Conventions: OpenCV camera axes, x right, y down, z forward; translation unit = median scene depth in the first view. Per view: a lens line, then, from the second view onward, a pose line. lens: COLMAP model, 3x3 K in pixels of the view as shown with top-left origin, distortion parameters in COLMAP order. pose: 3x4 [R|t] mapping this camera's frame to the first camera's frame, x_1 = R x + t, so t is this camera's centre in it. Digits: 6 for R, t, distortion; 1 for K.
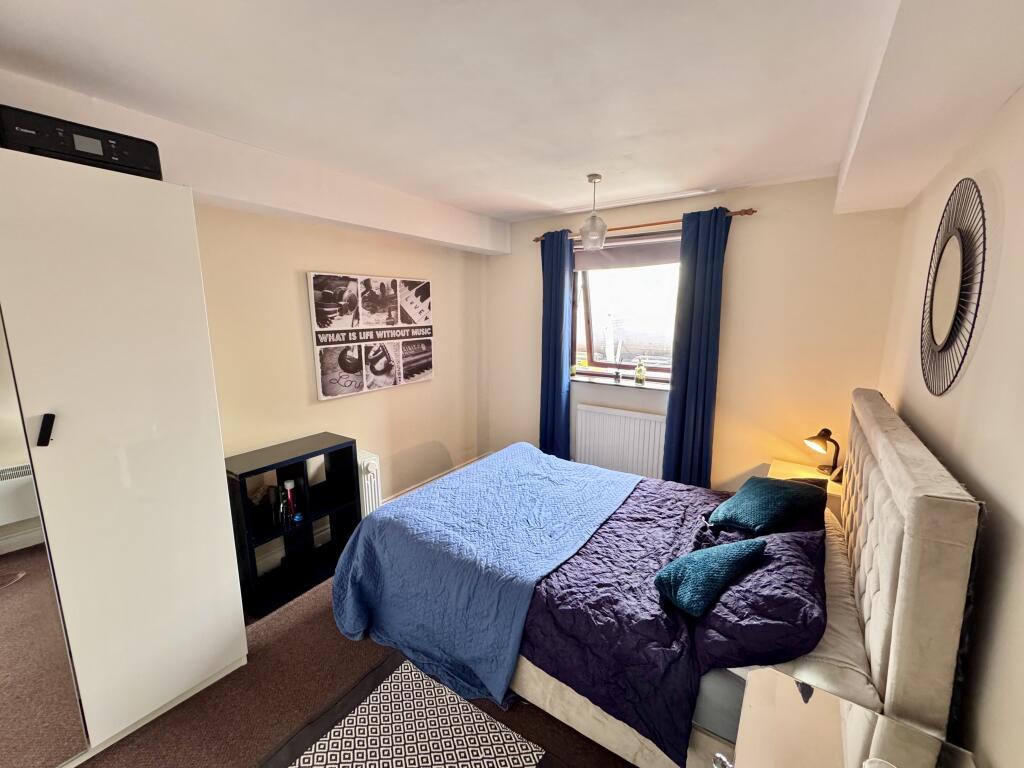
lens RADIAL K [[403.8, 0, 512.1], [0, 403.8, 381.2], [0, 0, 1]] dist [-0.003565, -0.000015]
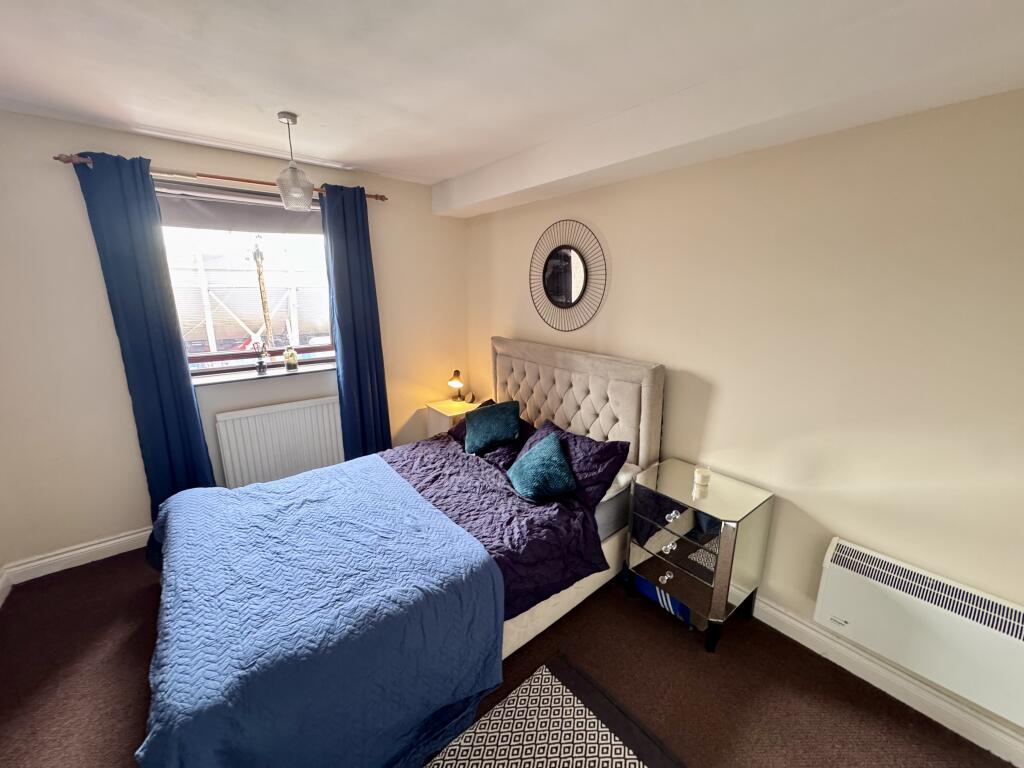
lens RADIAL K [[403.8, 0, 513.1], [0, 403.8, 380.6], [0, 0, 1]] dist [-0.003565, -0.000015]
pose [[0.288857, -0.218600, 0.932081, -0.525297], [0.160552, 0.970856, 0.177938, -0.070560], [-0.943814, 0.098249, 0.315535, 0.383190]]
